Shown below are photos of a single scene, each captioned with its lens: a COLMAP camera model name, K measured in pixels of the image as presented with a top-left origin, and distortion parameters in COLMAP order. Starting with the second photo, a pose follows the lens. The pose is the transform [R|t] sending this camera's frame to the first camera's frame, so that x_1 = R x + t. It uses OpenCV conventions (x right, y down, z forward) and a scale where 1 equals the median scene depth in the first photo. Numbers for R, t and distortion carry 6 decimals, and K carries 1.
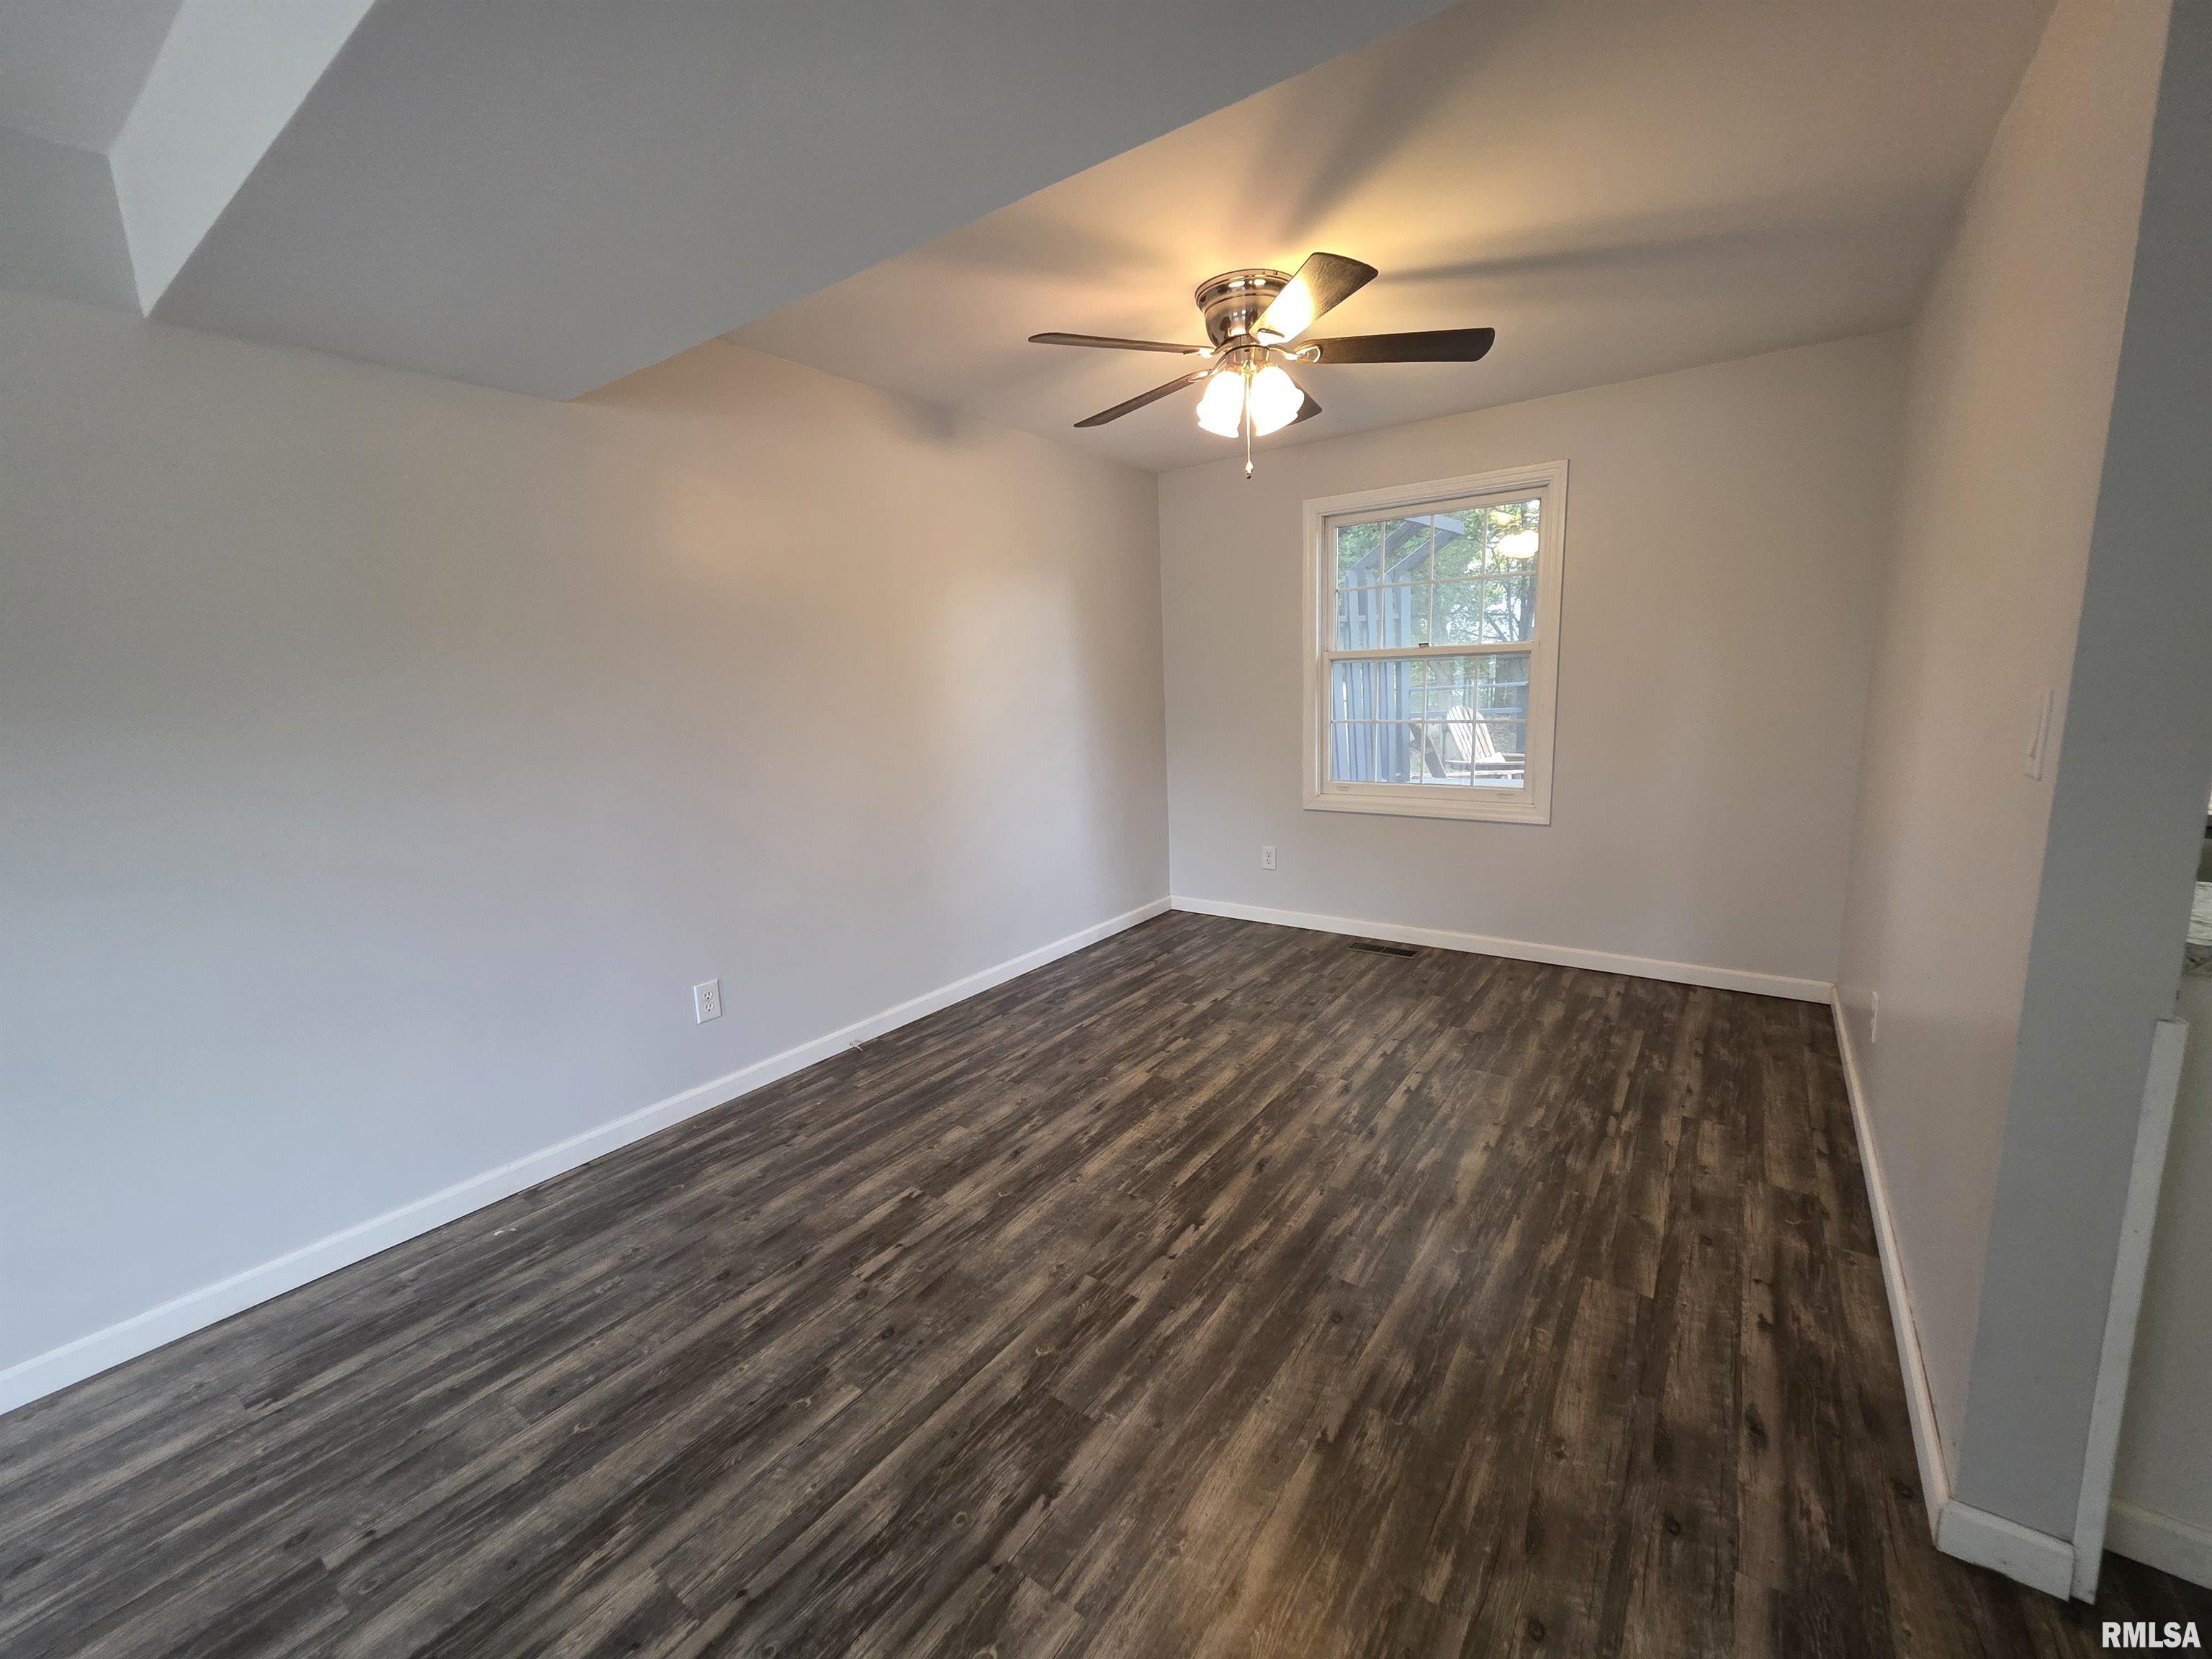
lens RADIAL K [[887.3, 0, 1108.0], [0, 887.3, 837.4], [0, 0, 1]] dist [0.006184, -0.000201]
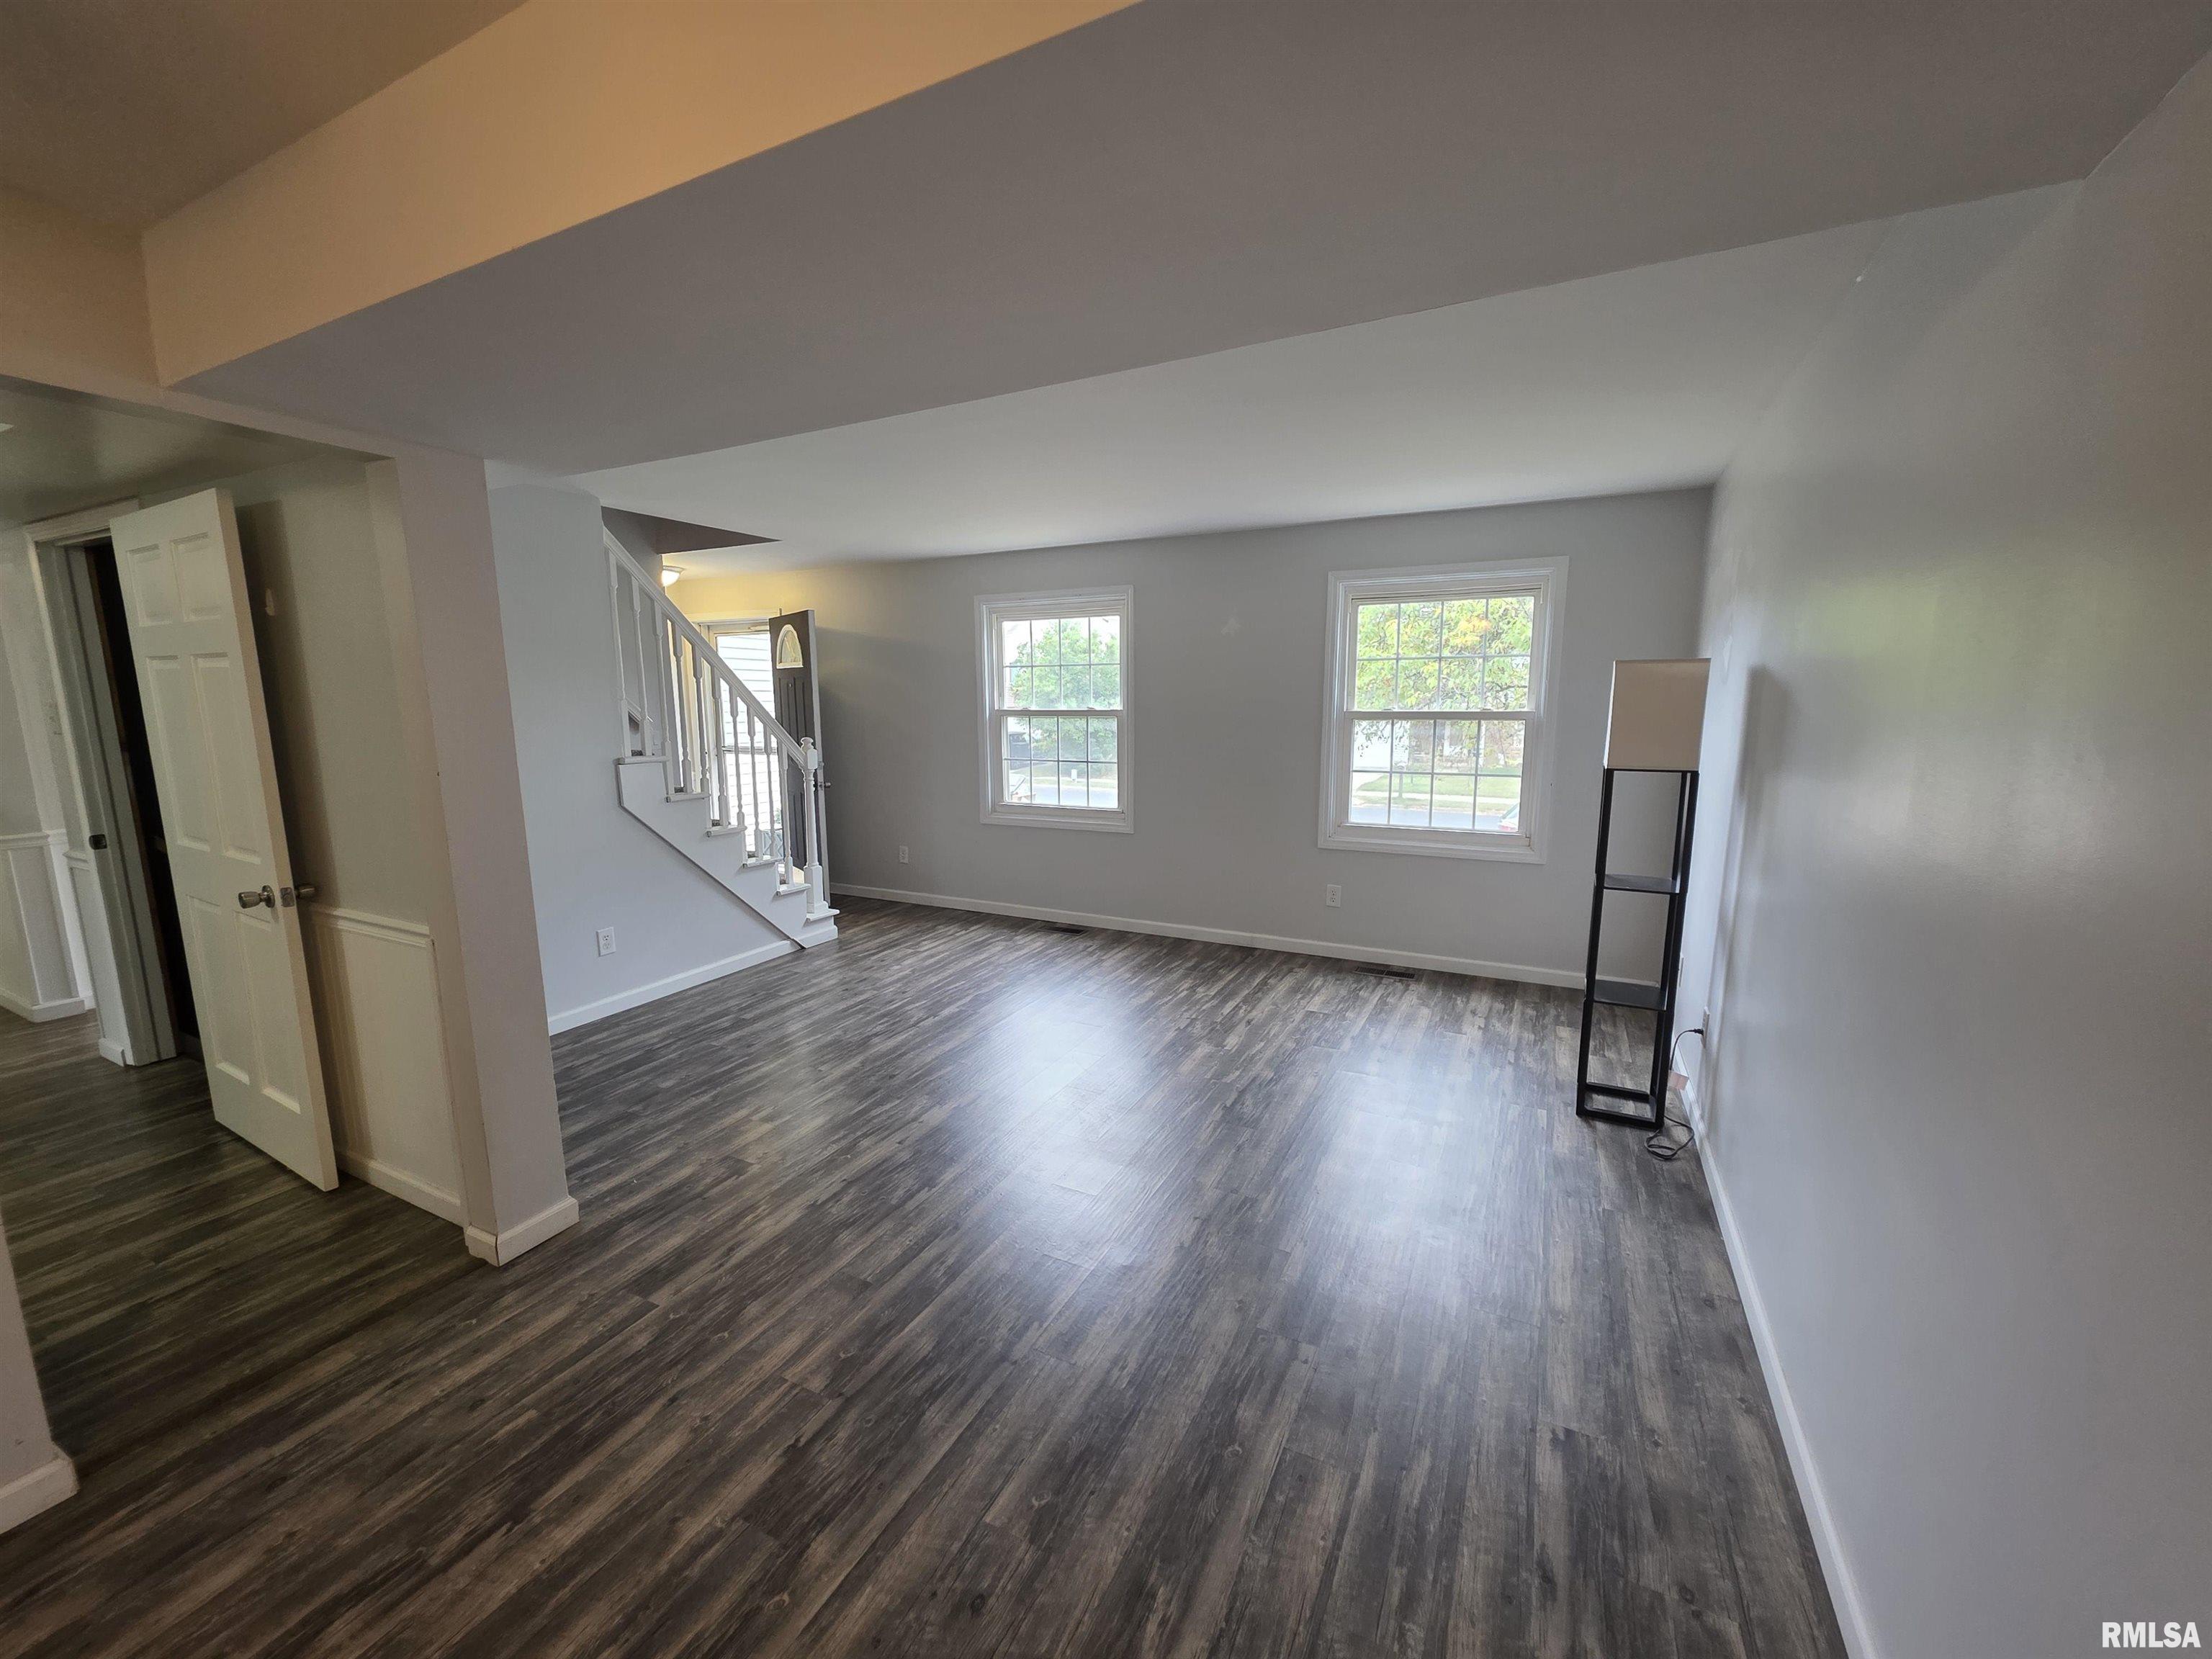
lens RADIAL K [[887.3, 0, 1108.0], [0, 887.3, 837.4], [0, 0, 1]] dist [0.006184, -0.000201]
pose [[-0.986643, 0.069023, -0.147553, -0.327673], [0.015199, 0.940851, 0.338480, -0.403187], [0.162188, 0.331716, -0.929333, 1.719919]]
